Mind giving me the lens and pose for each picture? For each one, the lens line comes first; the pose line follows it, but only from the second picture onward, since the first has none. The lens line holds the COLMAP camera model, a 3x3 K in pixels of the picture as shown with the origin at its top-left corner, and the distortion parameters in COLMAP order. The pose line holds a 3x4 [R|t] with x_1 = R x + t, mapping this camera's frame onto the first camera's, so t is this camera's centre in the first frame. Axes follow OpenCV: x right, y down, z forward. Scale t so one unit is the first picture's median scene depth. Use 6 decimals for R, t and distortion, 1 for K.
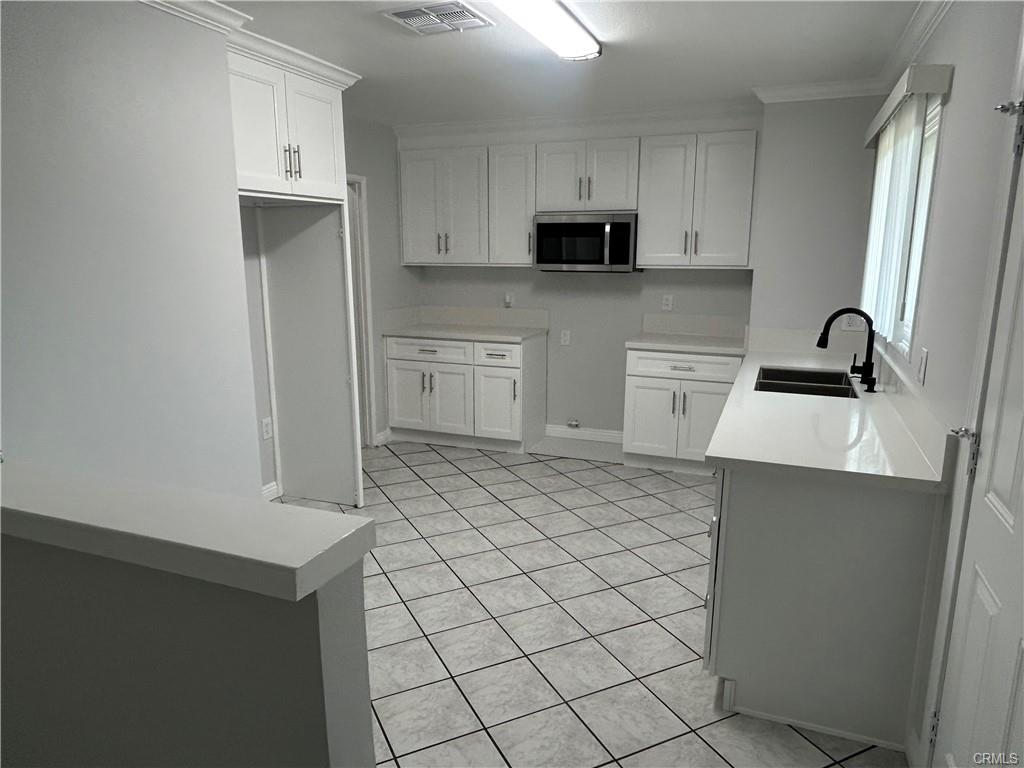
lens RADIAL K [[678.5, 0, 511.9], [0, 678.5, 387.6], [0, 0, 1]] dist [-0.002178, -0.006291]
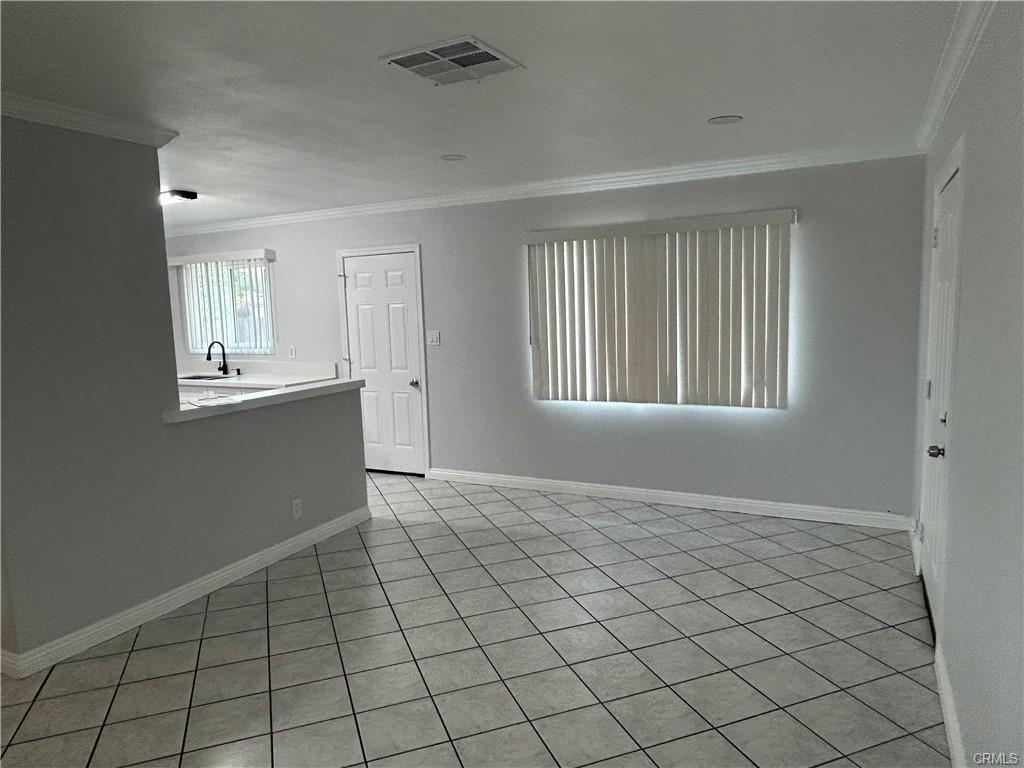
lens RADIAL K [[678.5, 0, 511.9], [0, 678.5, 387.6], [0, 0, 1]] dist [-0.002178, -0.006291]
pose [[0.094838, -0.119954, 0.988239, -1.115015], [0.232560, 0.967915, 0.095169, 0.029698], [-0.967947, 0.220800, 0.119691, -0.112160]]
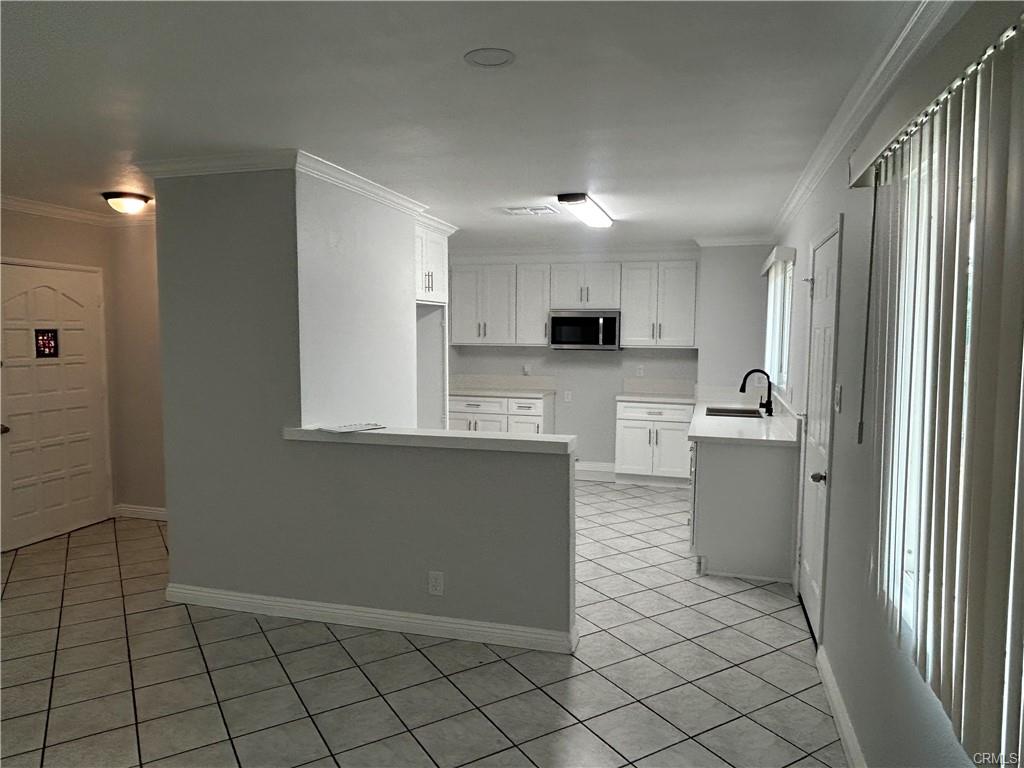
lens RADIAL K [[683.9, 0, 515.1], [0, 683.9, 390.2], [0, 0, 1]] dist [0.001638, 0.000233]
pose [[0.995155, -0.000858, 0.098317, -0.199496], [0.012557, 0.992883, -0.118429, 0.093655], [-0.097516, 0.119090, 0.988083, -0.457760]]
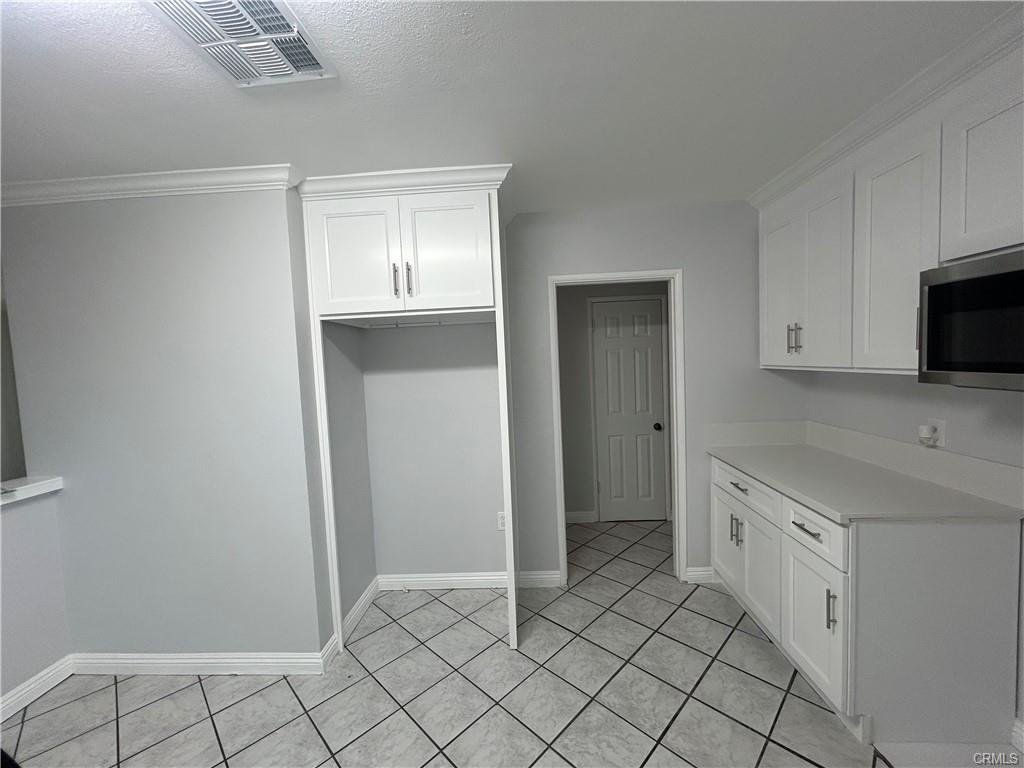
lens RADIAL K [[411.9, 0, 514.3], [0, 411.9, 386.4], [0, 0, 1]] dist [-0.000234, 0.000024]
pose [[0.322724, 0.048504, -0.945249, 0.234888], [-0.148849, 0.988860, -0.000077, -0.140743], [0.934715, 0.140724, 0.326349, 0.696219]]
